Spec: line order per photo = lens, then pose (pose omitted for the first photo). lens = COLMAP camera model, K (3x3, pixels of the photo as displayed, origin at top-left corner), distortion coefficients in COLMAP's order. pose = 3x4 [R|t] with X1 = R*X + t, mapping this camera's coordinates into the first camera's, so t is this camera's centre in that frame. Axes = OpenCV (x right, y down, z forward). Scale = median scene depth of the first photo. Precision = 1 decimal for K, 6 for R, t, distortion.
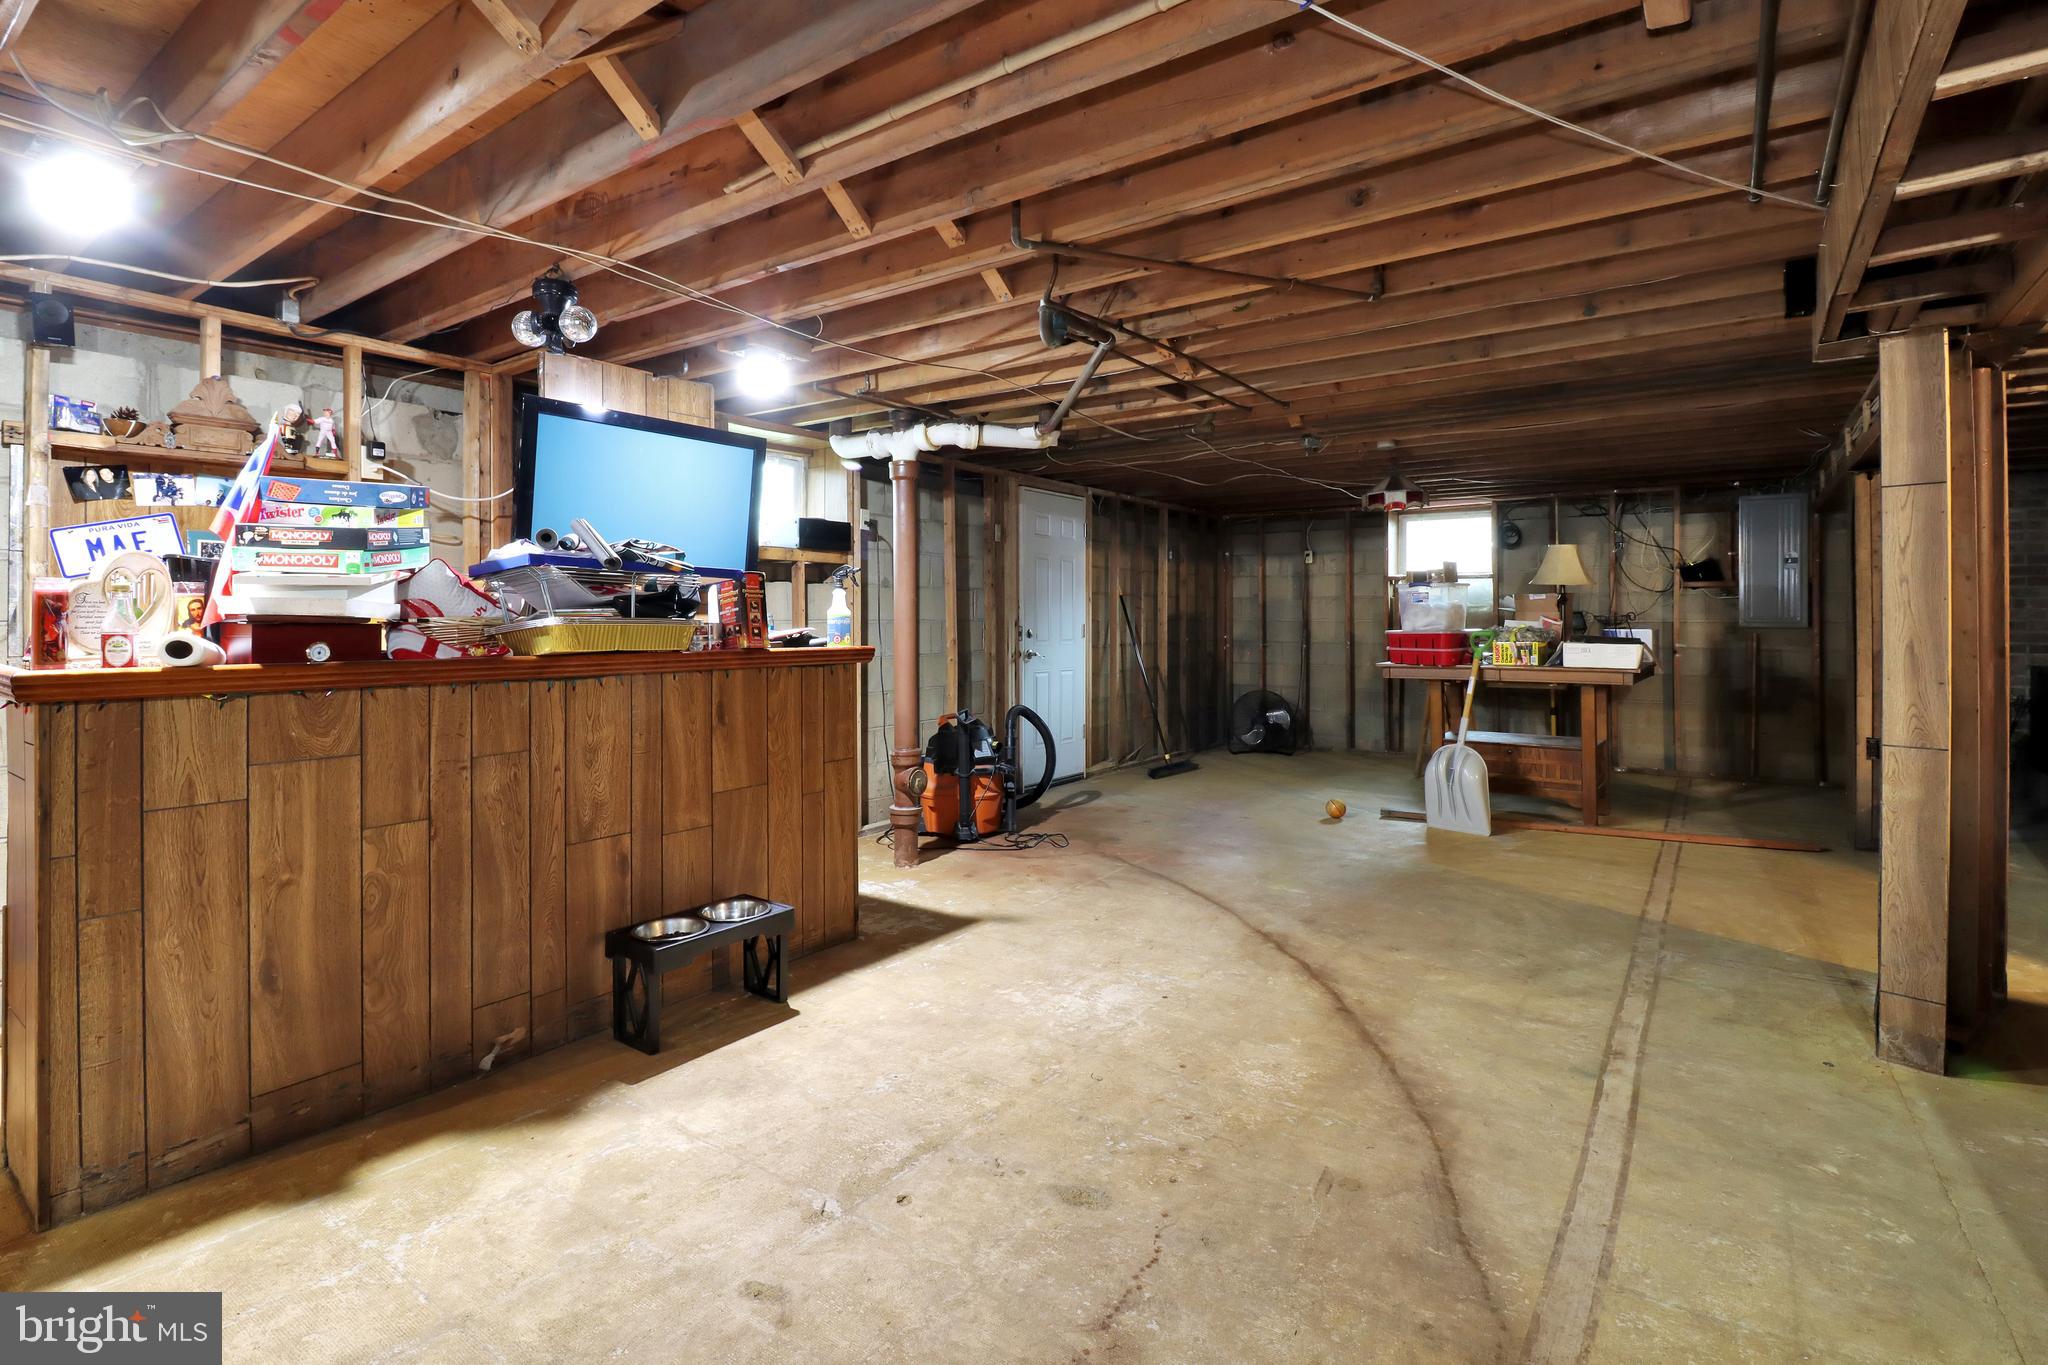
lens RADIAL K [[941.4, 0, 1031.3], [0, 941.4, 606.8], [0, 0, 1]] dist [0.000431, -0.009073]
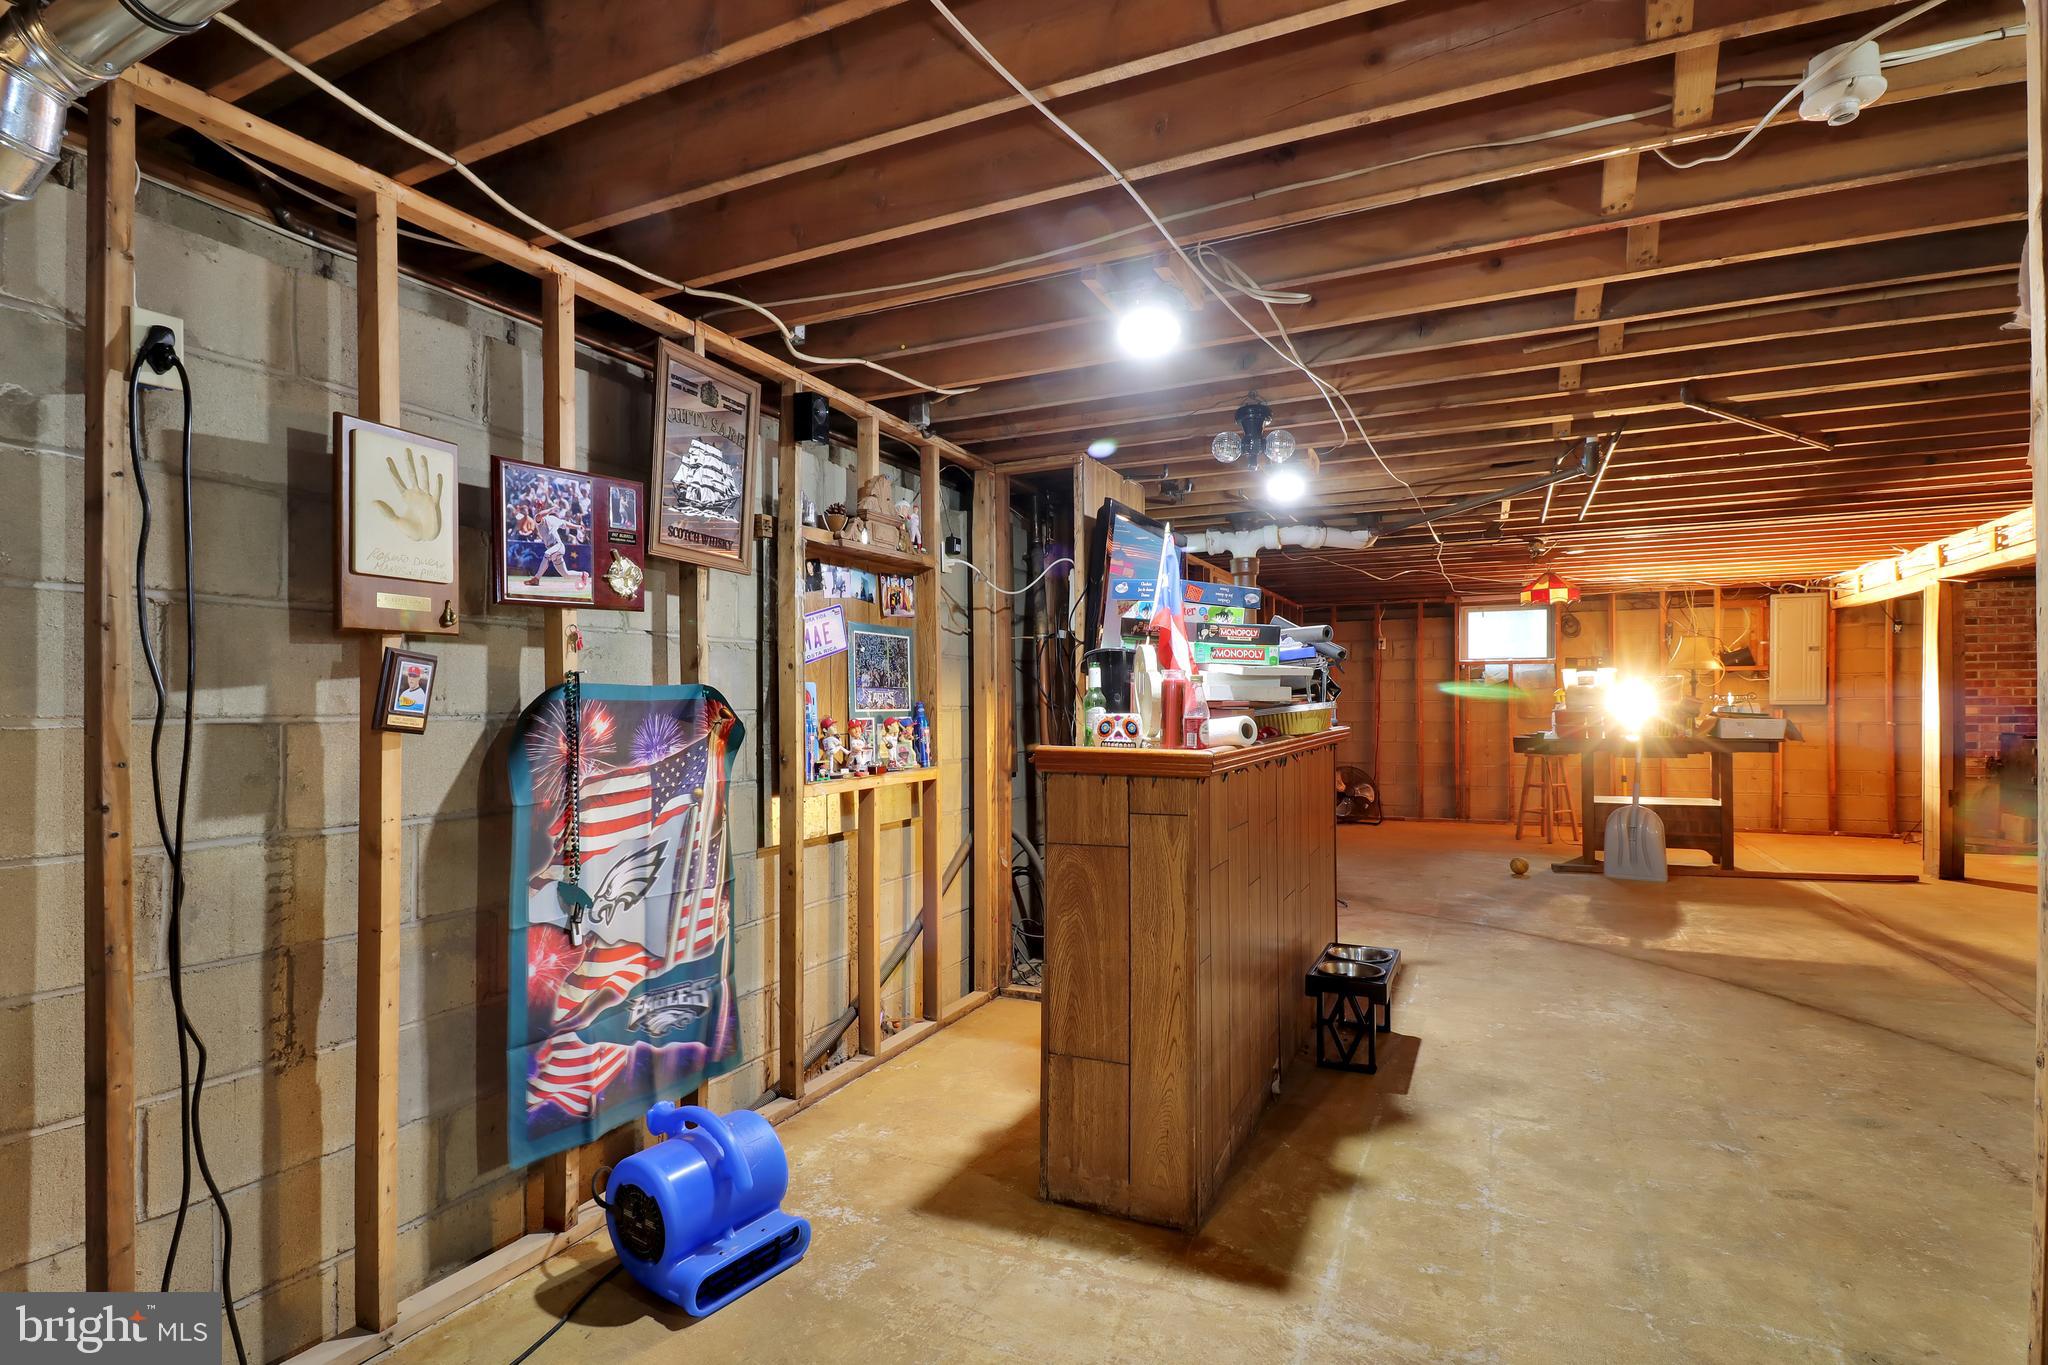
lens RADIAL K [[970.5, 0, 1015.2], [0, 970.5, 687.8], [0, 0, 1]] dist [-0.001545, -0.011573]
pose [[0.984693, -0.004365, 0.174242, -1.115133], [0.004709, 0.999988, -0.001565, -0.006273], [-0.174233, 0.002361, 0.984702, -0.120251]]
